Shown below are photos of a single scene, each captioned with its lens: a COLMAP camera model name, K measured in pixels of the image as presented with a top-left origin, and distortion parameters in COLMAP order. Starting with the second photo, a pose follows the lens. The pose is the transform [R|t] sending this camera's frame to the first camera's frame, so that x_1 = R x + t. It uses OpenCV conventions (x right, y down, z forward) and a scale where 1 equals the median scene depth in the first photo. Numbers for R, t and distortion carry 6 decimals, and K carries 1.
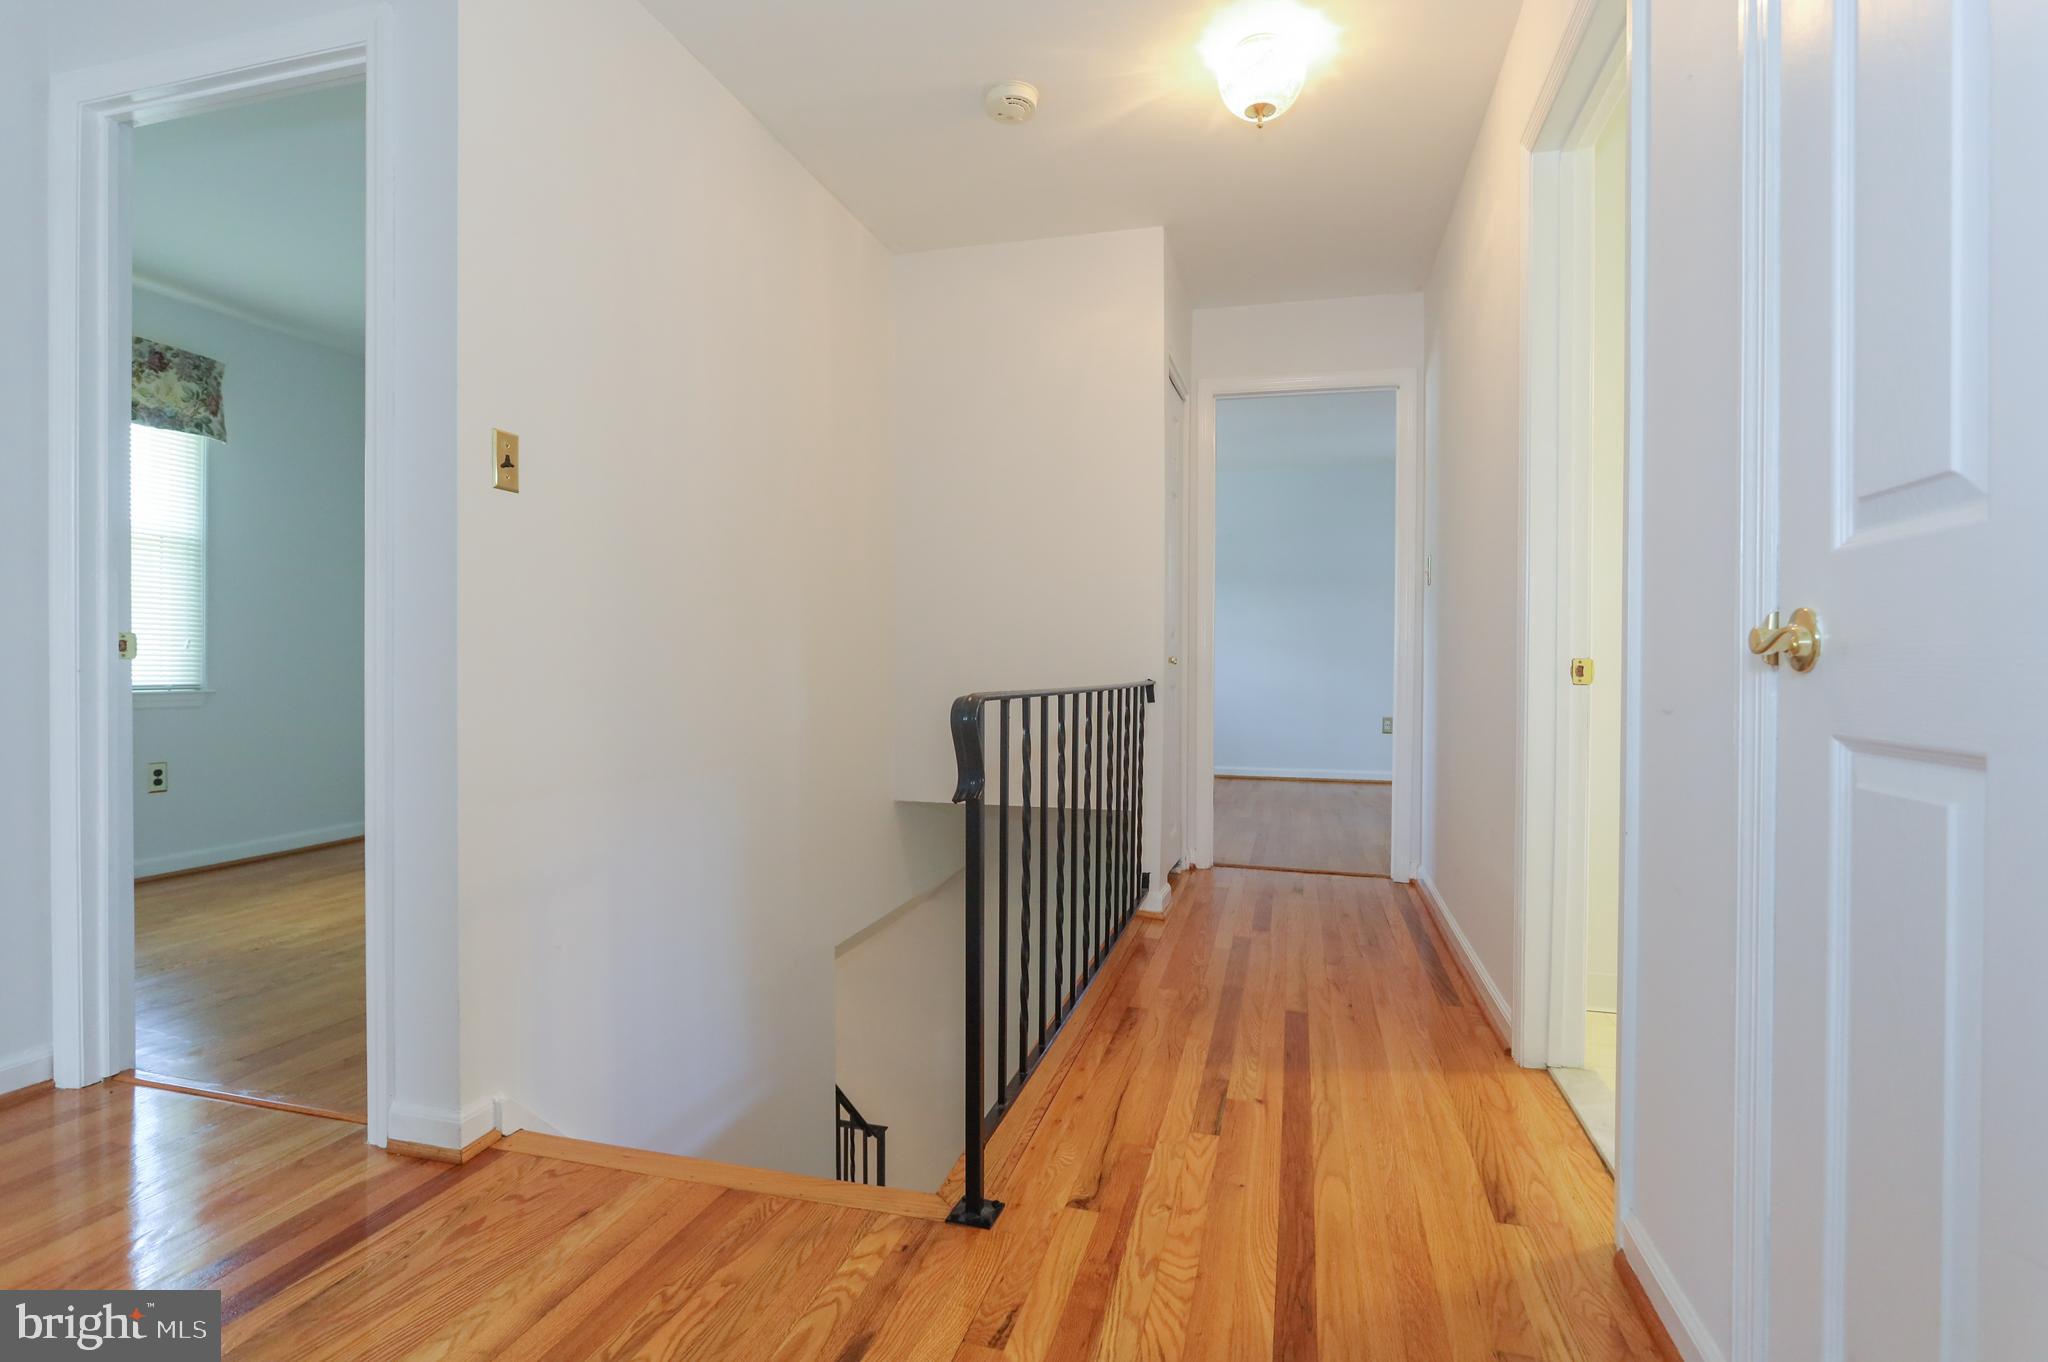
lens RADIAL K [[1013.9, 0, 1015.3], [0, 1013.9, 679.7], [0, 0, 1]] dist [-0.006259, 0.001574]
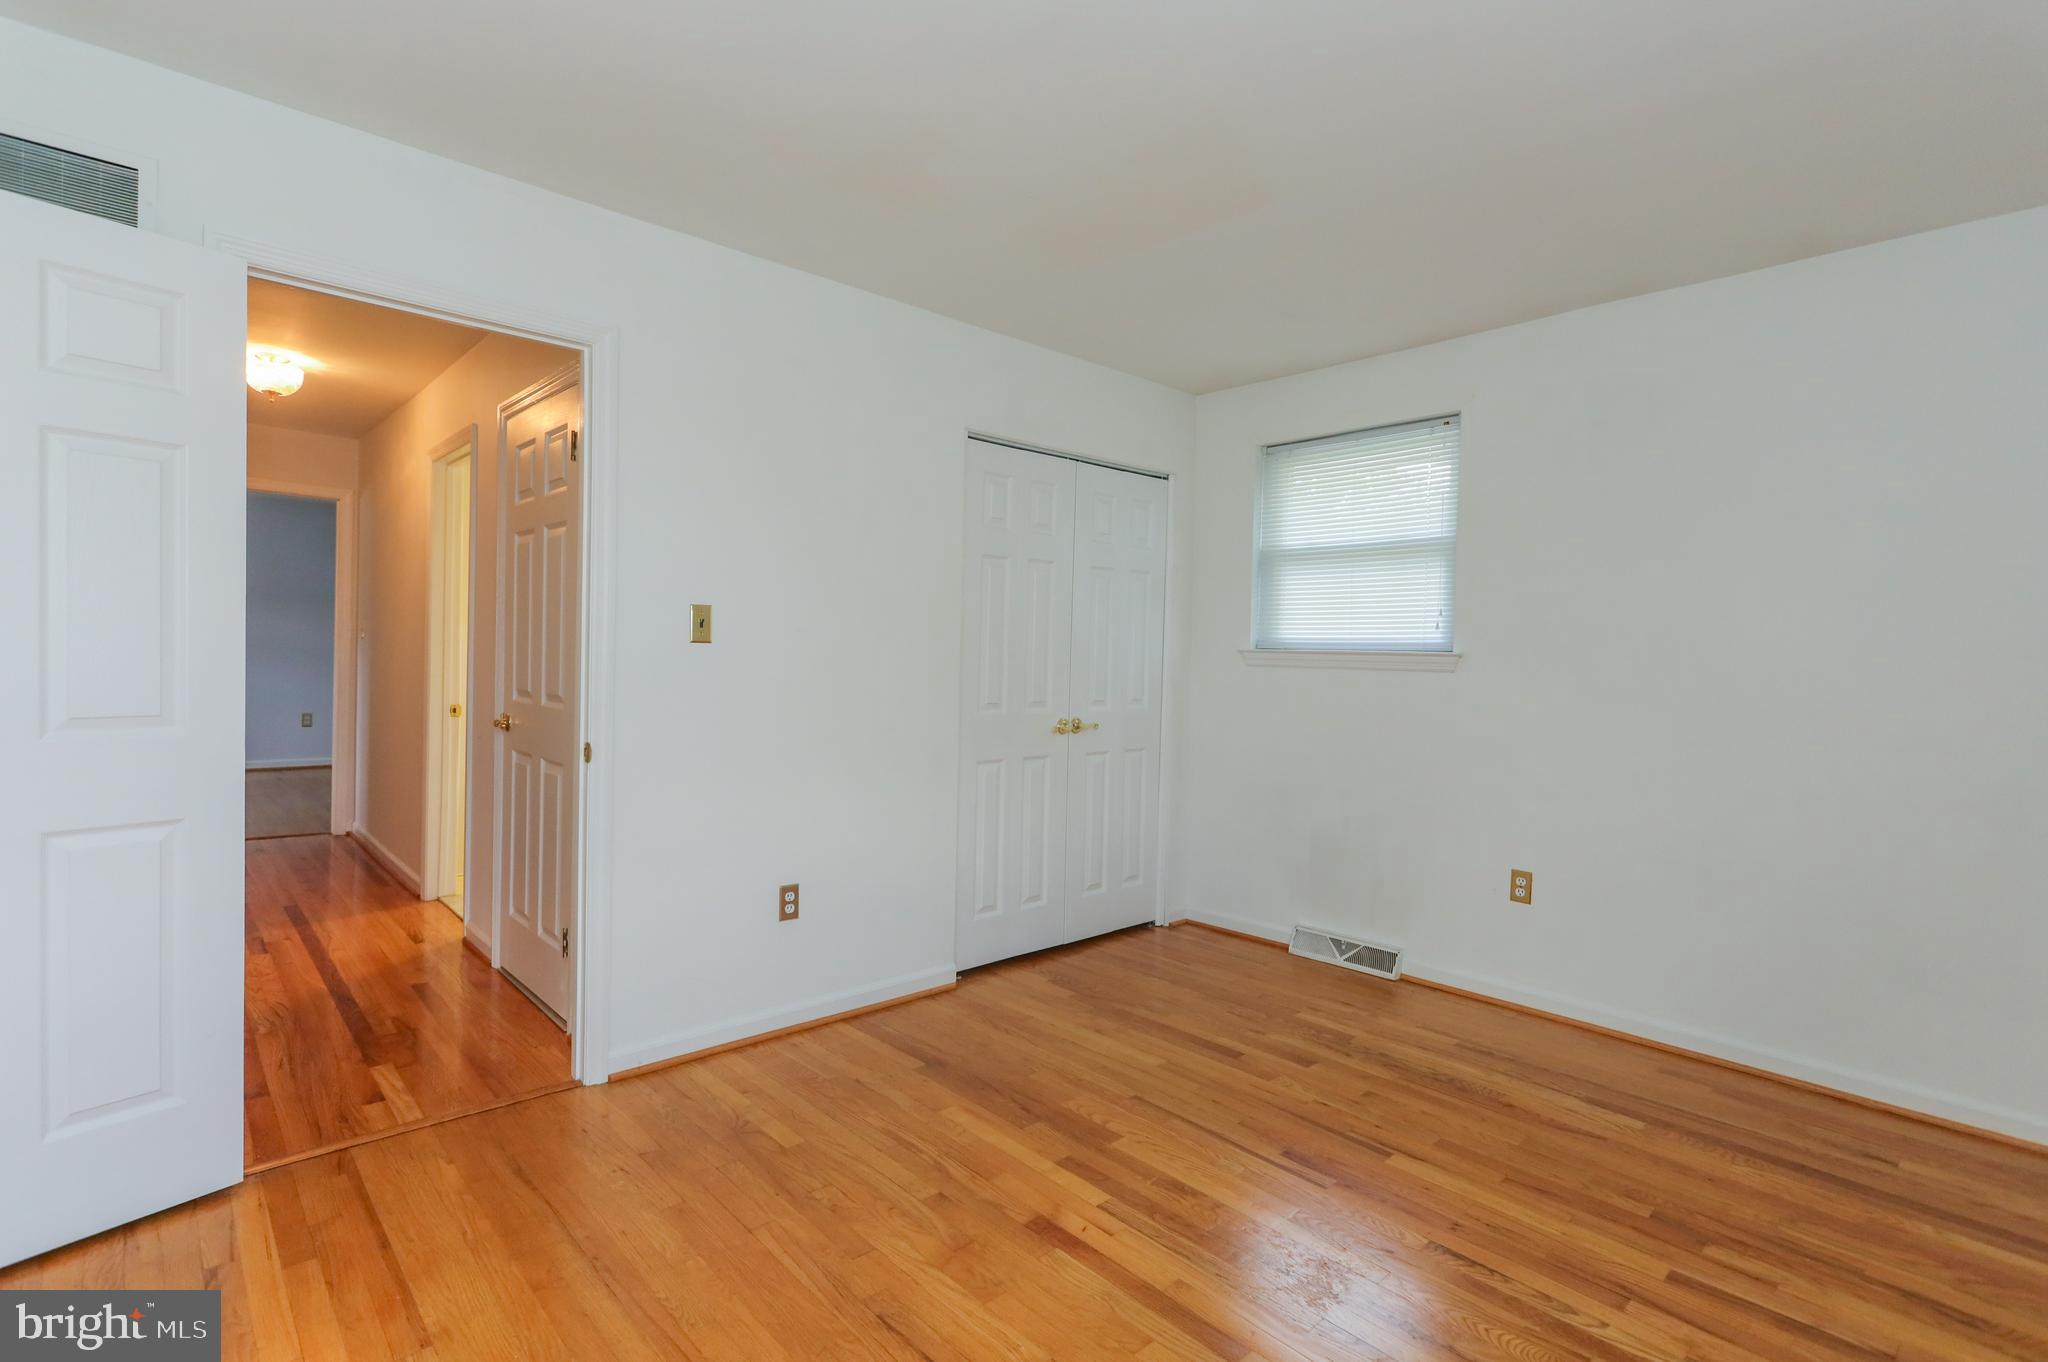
lens RADIAL K [[951.0, 0, 1012.8], [0, 951.0, 687.4], [0, 0, 1]] dist [-0.009604, 0.002802]
pose [[0.523731, -0.010427, 0.851820, -0.531695], [-0.019310, 0.999523, 0.024108, -0.127999], [-0.851665, -0.029074, 0.523280, -1.052733]]
